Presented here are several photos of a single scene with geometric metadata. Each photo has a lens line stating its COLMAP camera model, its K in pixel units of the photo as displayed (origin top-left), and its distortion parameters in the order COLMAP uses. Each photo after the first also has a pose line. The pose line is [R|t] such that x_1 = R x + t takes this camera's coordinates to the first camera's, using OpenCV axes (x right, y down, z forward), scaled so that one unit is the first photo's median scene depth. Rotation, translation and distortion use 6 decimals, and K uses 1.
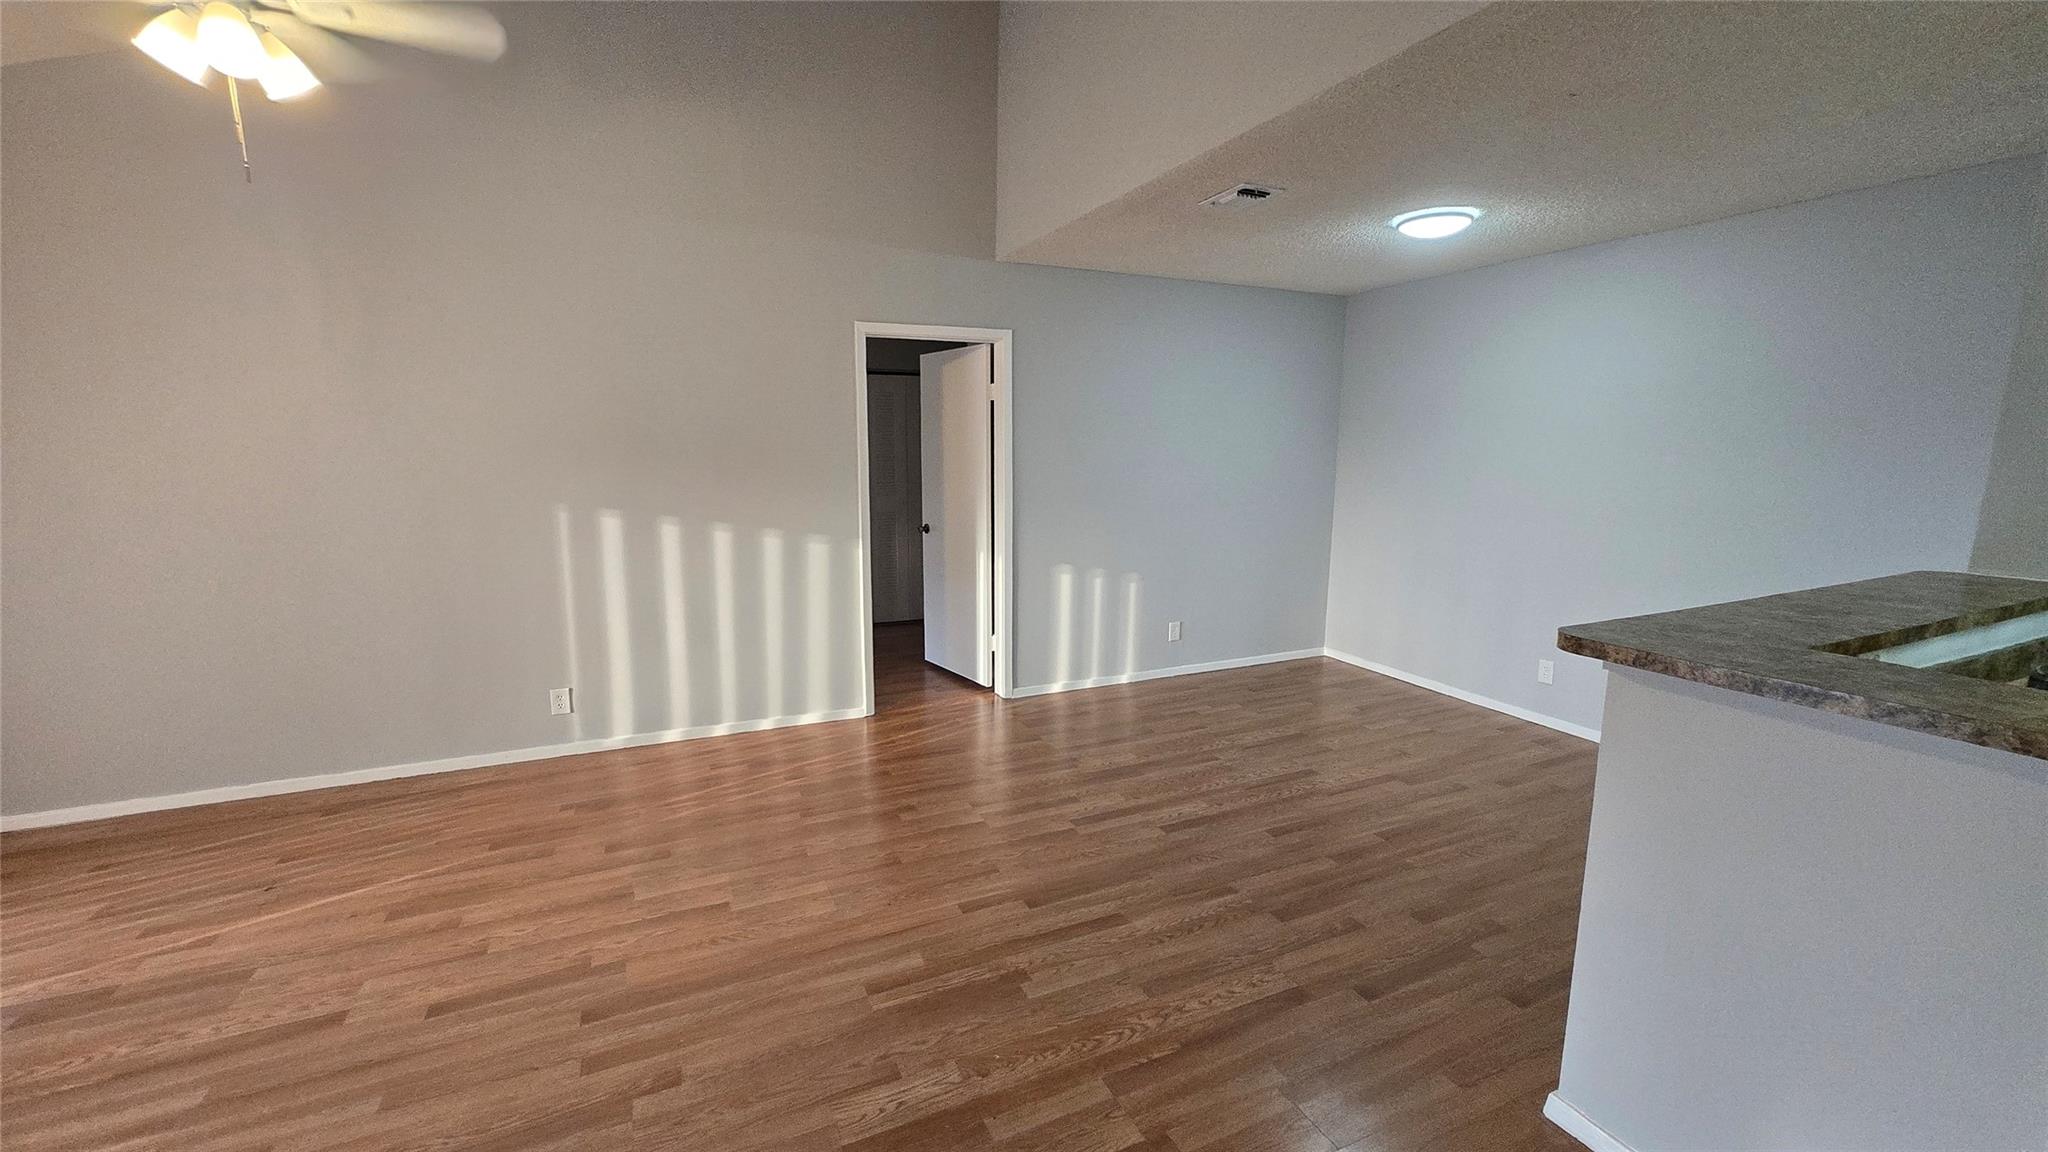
lens RADIAL K [[804.8, 0, 1011.2], [0, 804.8, 570.5], [0, 0, 1]] dist [0.000651, -0.000399]
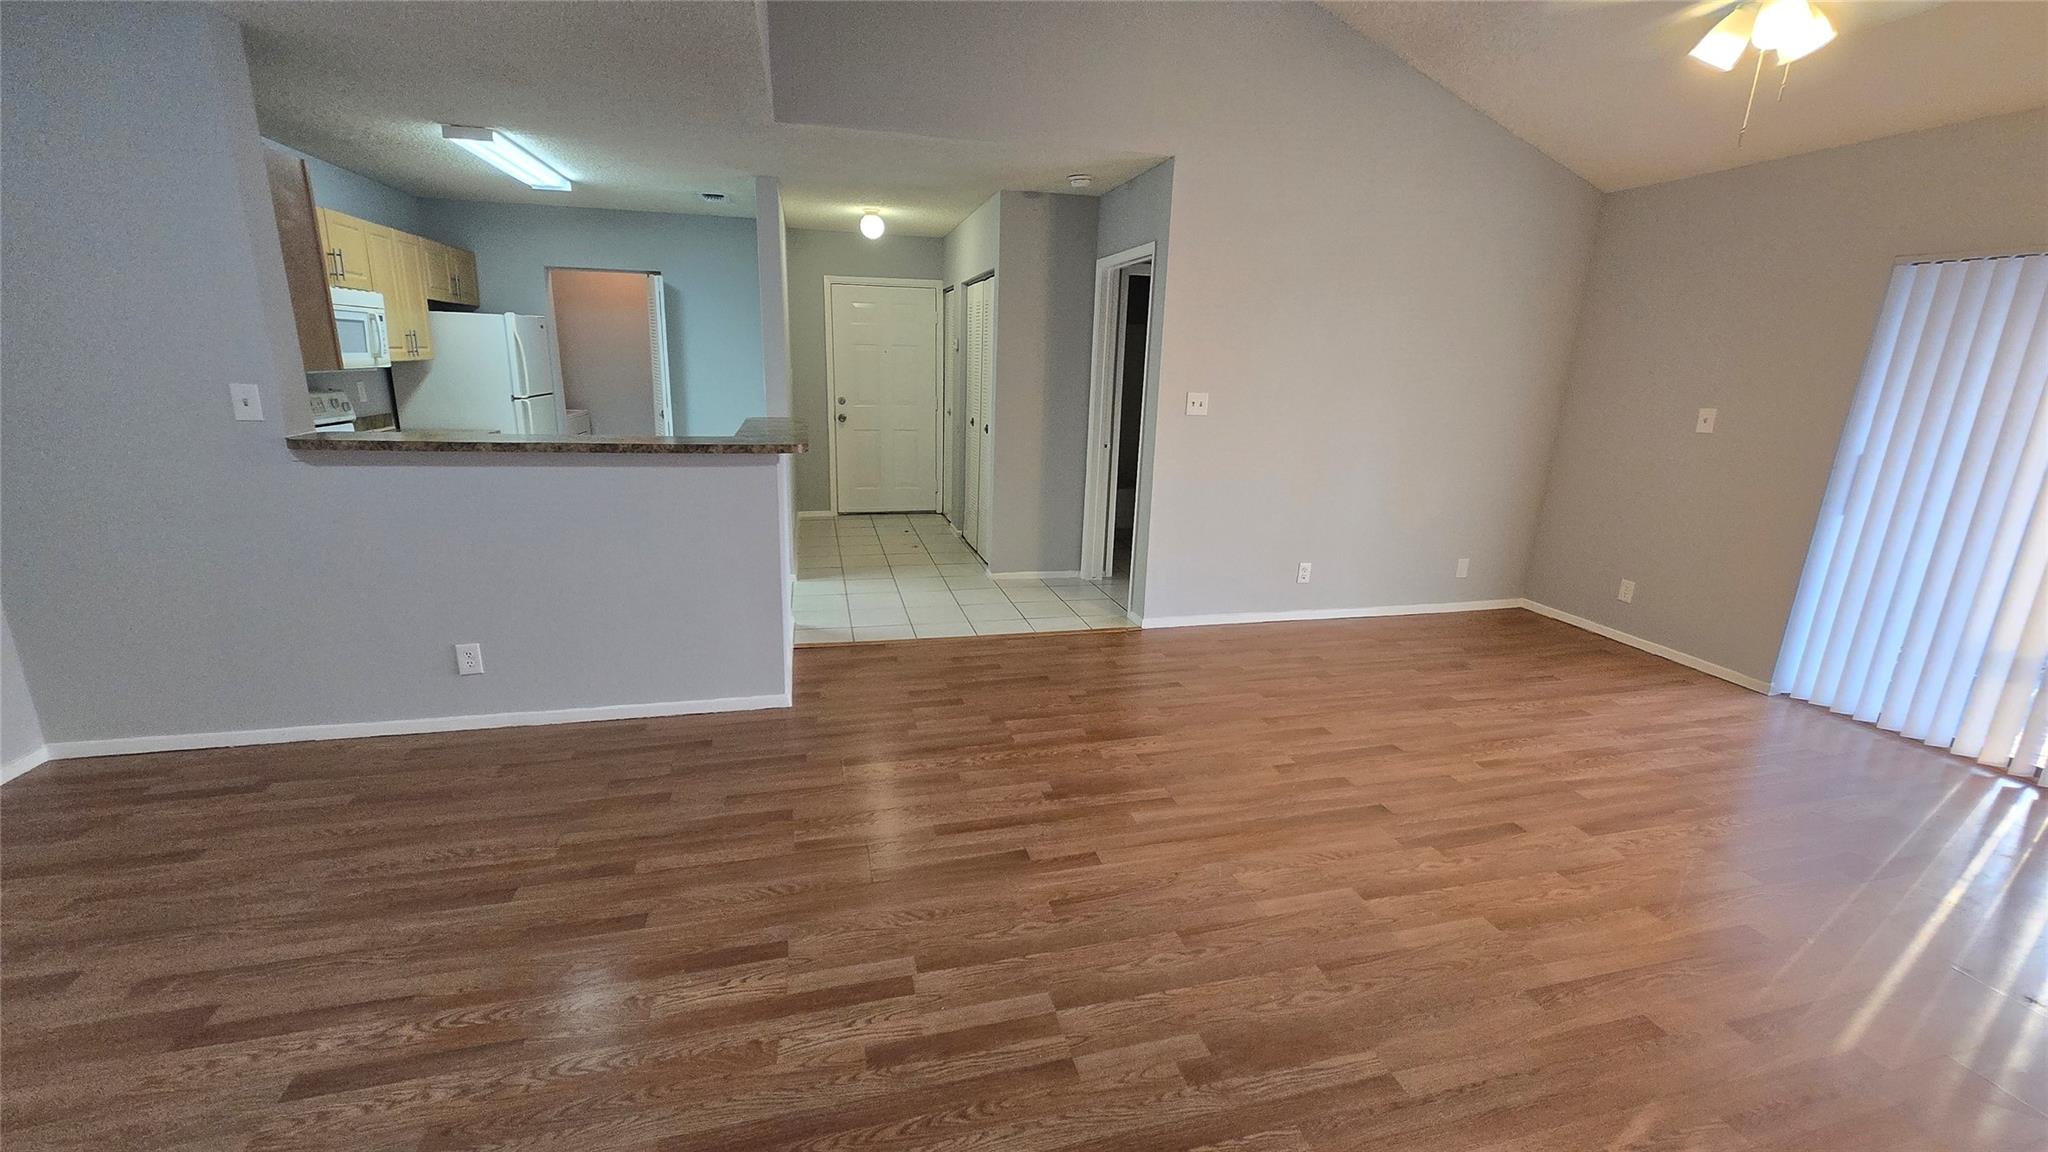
lens RADIAL K [[804.8, 0, 1019.4], [0, 804.8, 572.6], [0, 0, 1]] dist [0.000651, -0.000399]
pose [[-0.986643, -0.071829, 0.146206, -0.087474], [-0.007053, 0.915530, 0.402188, -0.272245], [-0.162744, 0.395785, -0.903808, 1.776360]]
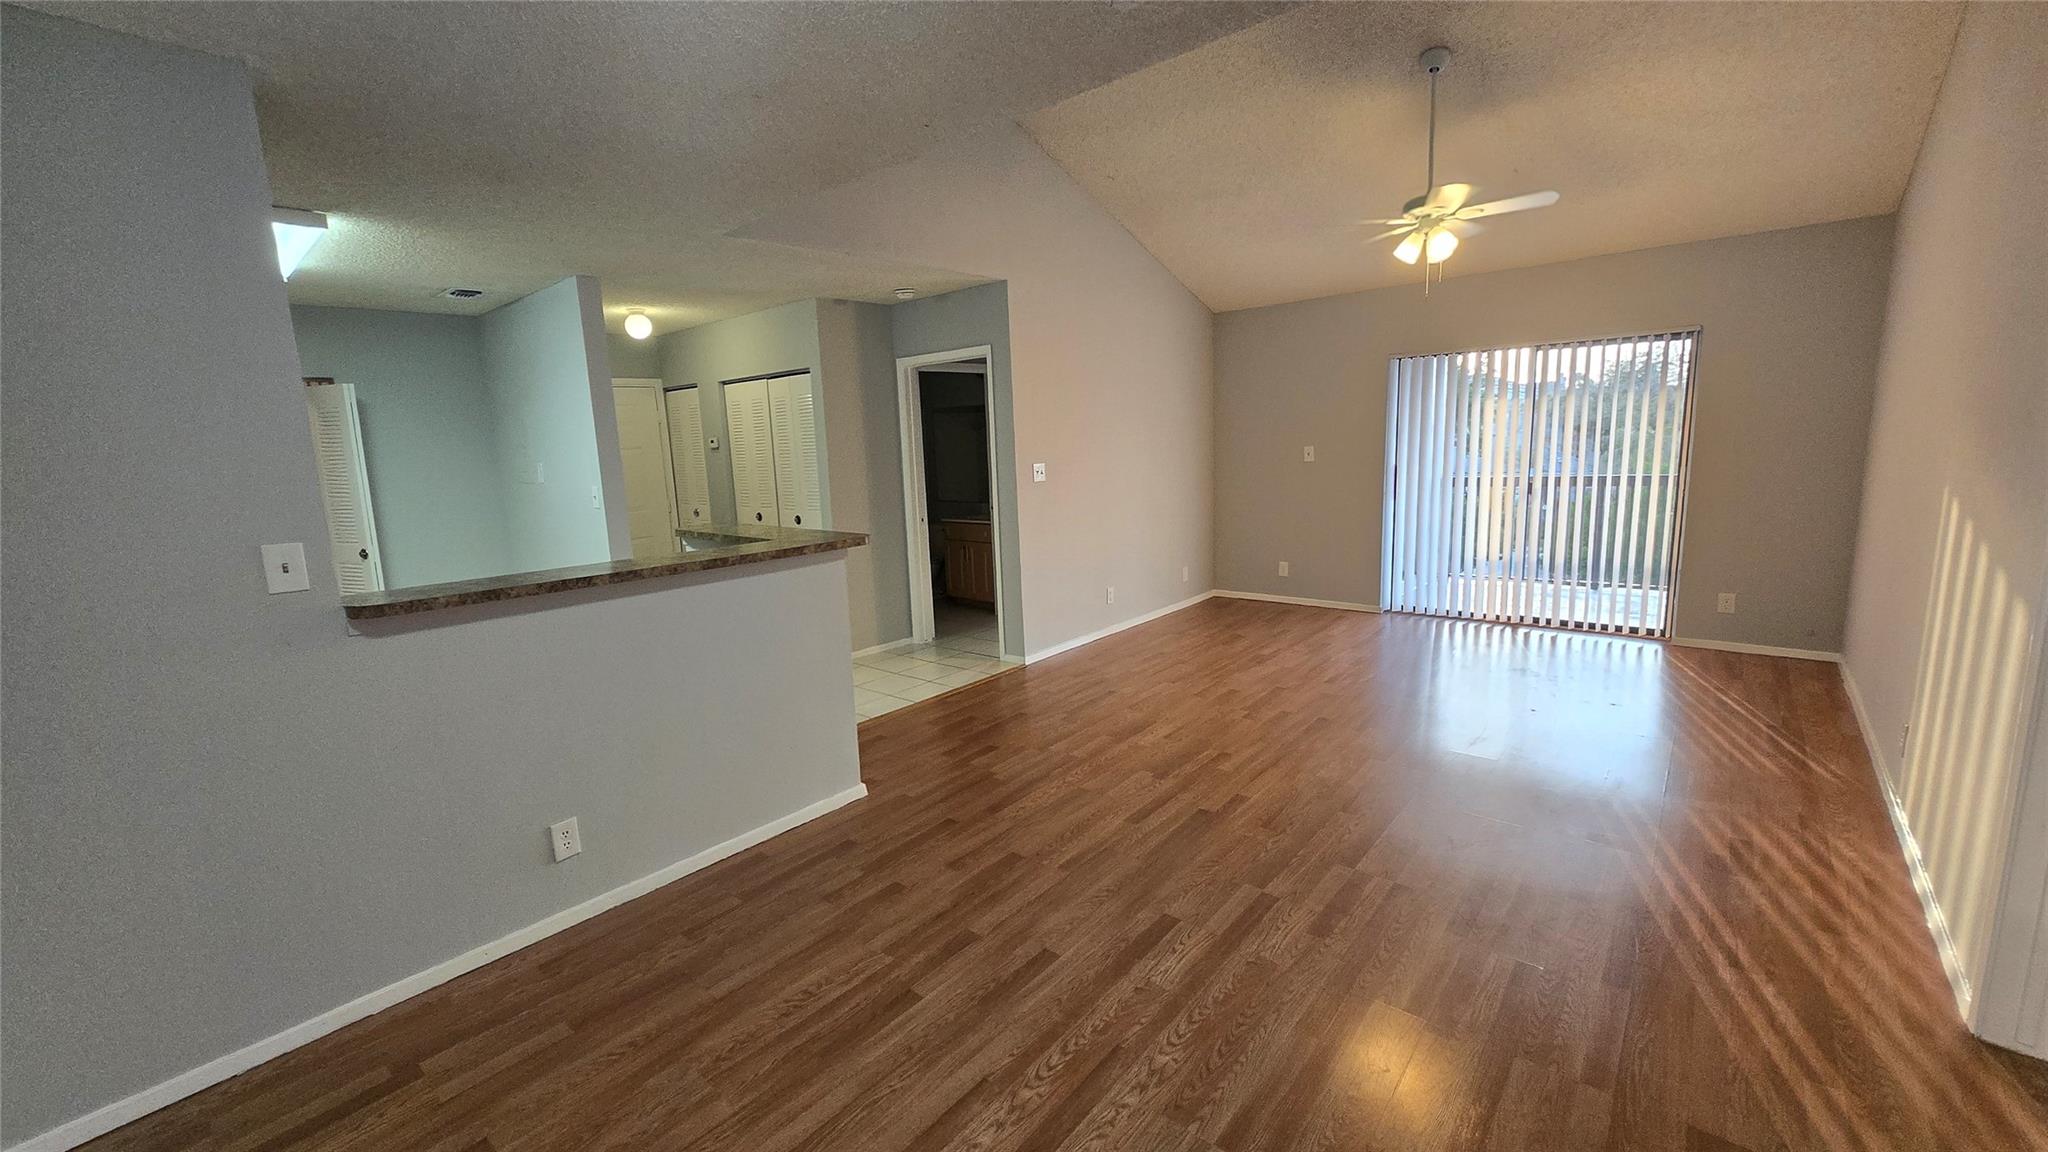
lens RADIAL K [[804.8, 0, 1018.4], [0, 804.8, 571.9], [0, 0, 1]] dist [0.000651, -0.000399]
pose [[-0.902260, 0.105953, -0.417973, 0.769997], [-0.026463, 0.953907, 0.298934, -0.294508], [0.430381, 0.280777, -0.857868, 1.879840]]
